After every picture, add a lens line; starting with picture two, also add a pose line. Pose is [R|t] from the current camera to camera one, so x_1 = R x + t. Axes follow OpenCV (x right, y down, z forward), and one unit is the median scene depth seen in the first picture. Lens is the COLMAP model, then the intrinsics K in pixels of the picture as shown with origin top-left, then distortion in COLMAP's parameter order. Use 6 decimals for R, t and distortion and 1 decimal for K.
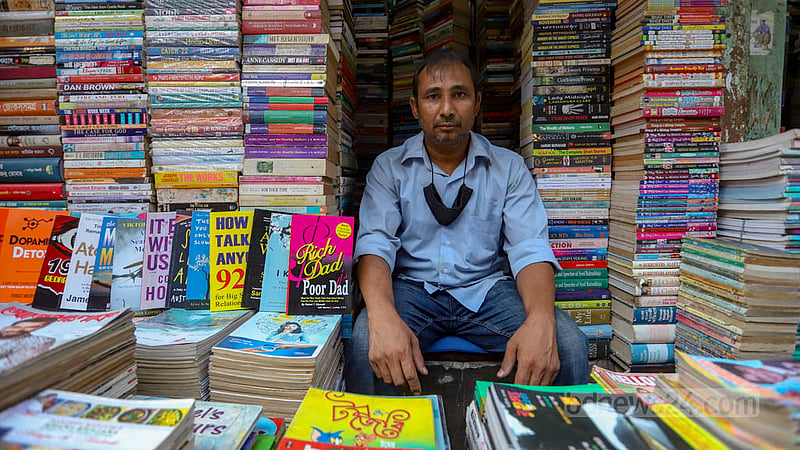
lens RADIAL K [[363.1, 0, 401.2], [0, 363.1, 208.5], [0, 0, 1]] dist [-0.064175, 0.021925]
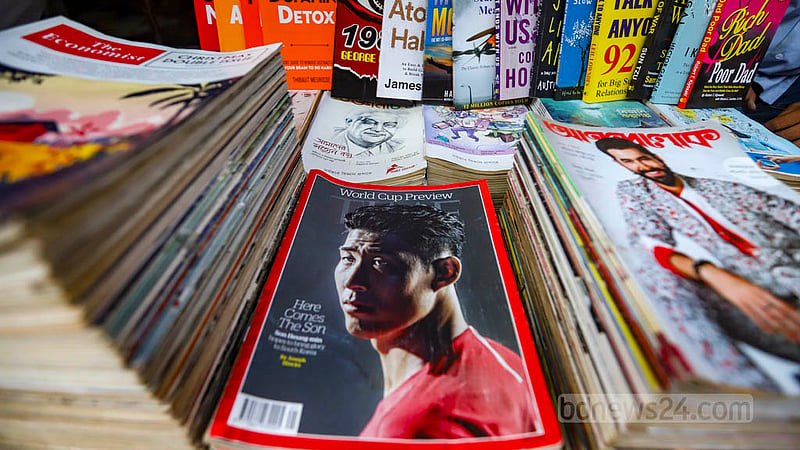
lens RADIAL K [[363.1, 0, 401.2], [0, 363.1, 208.5], [0, 0, 1]] dist [-0.064175, 0.021925]
pose [[0.999861, 0.013946, -0.009115, -2.210816], [-0.005518, 0.793419, 0.608650, 0.008908], [0.015720, -0.608515, 0.793386, 0.570970]]
